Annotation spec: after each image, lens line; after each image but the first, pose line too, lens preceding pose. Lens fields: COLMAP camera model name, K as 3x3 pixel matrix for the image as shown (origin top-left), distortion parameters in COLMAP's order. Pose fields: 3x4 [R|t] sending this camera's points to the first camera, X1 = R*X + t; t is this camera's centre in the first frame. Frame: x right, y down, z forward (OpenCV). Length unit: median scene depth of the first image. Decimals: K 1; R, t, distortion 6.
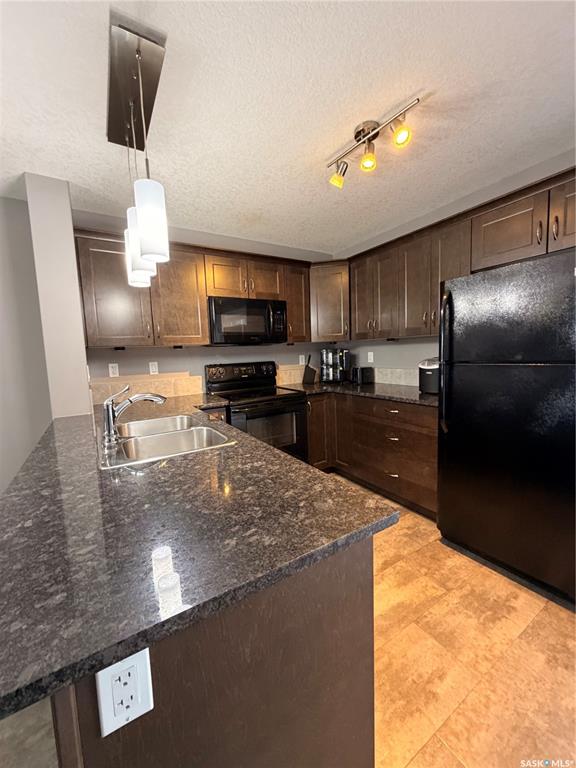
lens RADIAL K [[305.3, 0, 287.9], [0, 305.3, 381.5], [0, 0, 1]] dist [0.001466, -0.000681]
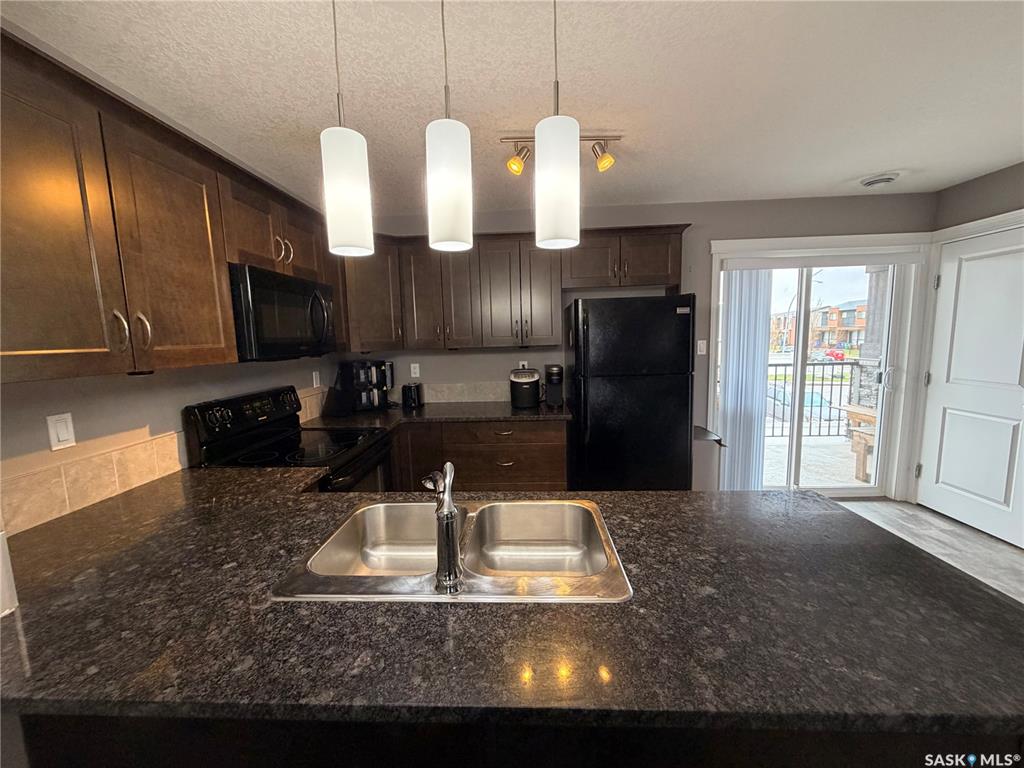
lens RADIAL K [[407.1, 0, 508.9], [0, 407.1, 383.9], [0, 0, 1]] dist [0.001466, -0.000681]
pose [[0.574591, -0.073114, 0.815168, -0.510337], [0.086310, 0.995861, 0.028483, -0.065475], [-0.813877, 0.053991, 0.578523, 0.265353]]
